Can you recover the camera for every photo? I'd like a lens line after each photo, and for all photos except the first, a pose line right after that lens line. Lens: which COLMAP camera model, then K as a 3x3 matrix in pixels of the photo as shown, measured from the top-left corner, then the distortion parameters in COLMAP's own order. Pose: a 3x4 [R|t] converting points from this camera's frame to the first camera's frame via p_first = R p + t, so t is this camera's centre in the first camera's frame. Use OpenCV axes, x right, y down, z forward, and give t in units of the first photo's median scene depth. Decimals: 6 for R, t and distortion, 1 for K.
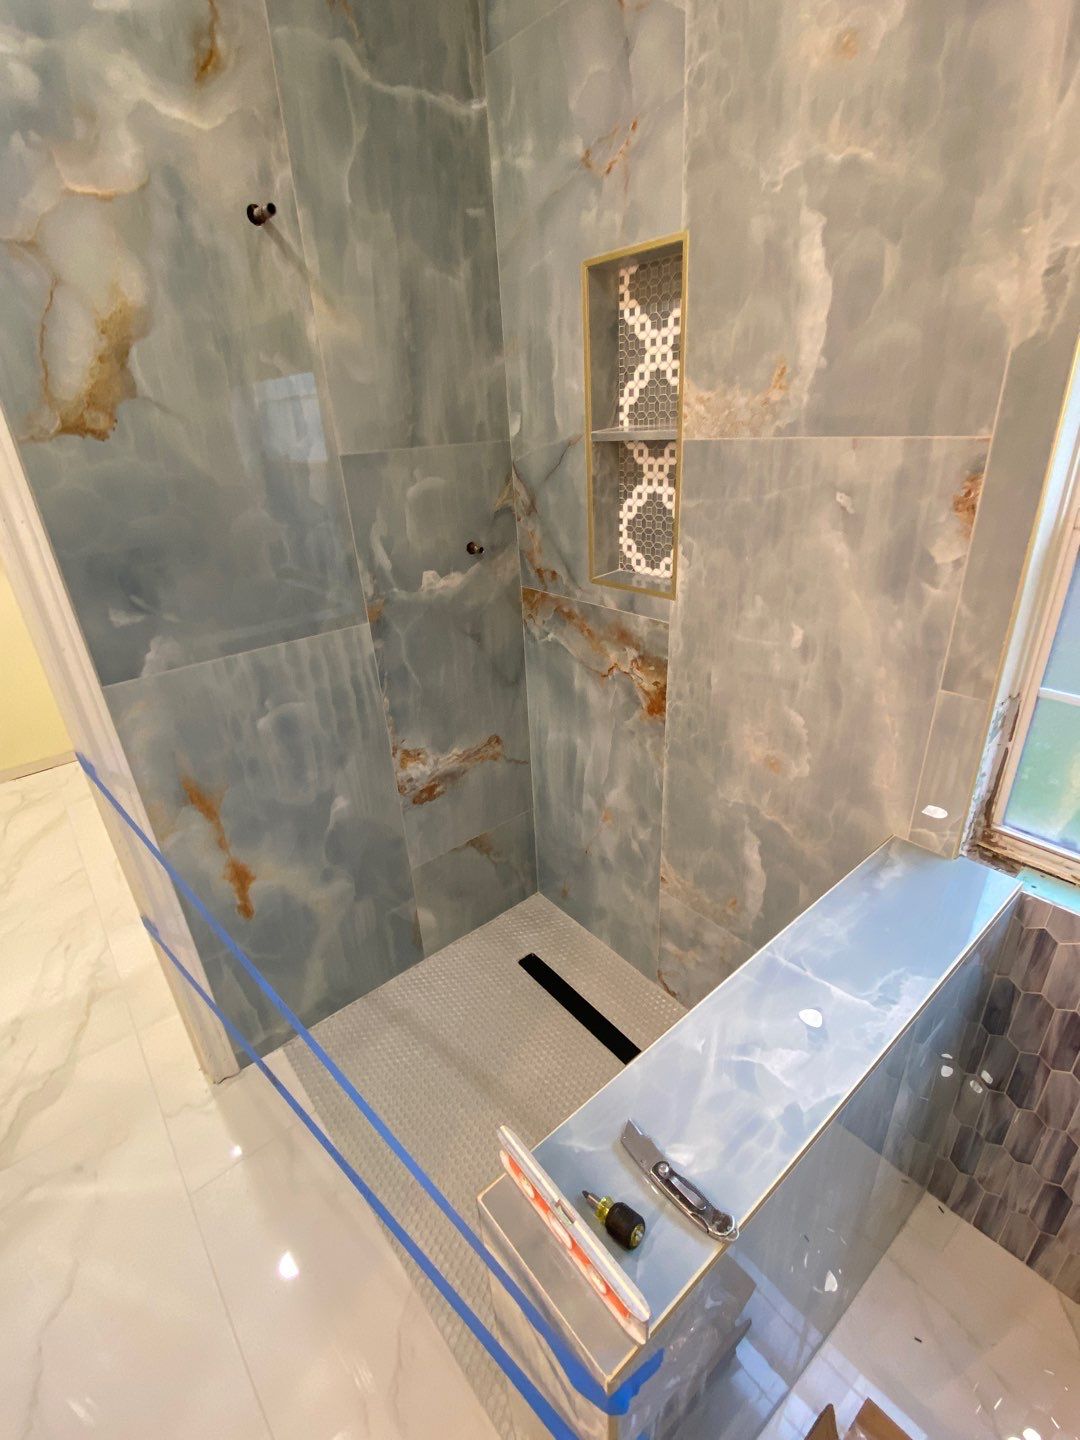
lens RADIAL K [[613.9, 0, 540.0], [0, 613.9, 720.0], [0, 0, 1]] dist [0.020375, -0.011755]
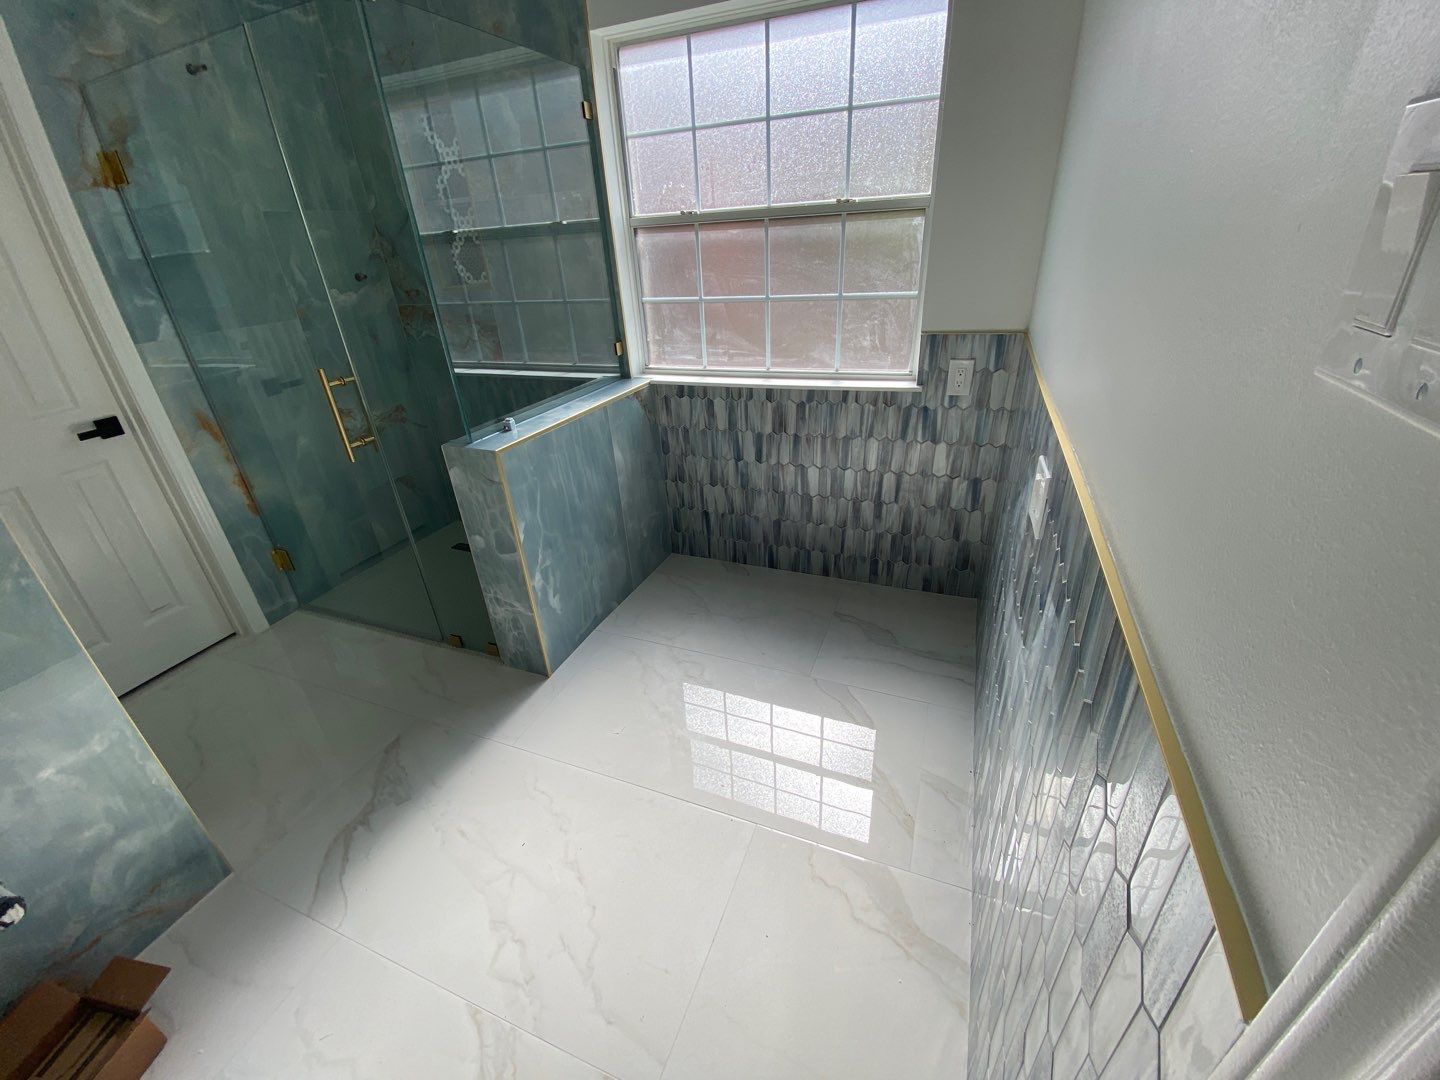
lens RADIAL K [[574.9, 0, 720.0], [0, 574.9, 540.0], [0, 0, 1]] dist [-0.026579, -0.000293]
pose [[0.867712, -0.217516, 0.446949, -0.115416], [0.210212, 0.975386, 0.066580, 0.561079], [-0.450430, 0.036182, 0.892078, -0.816377]]
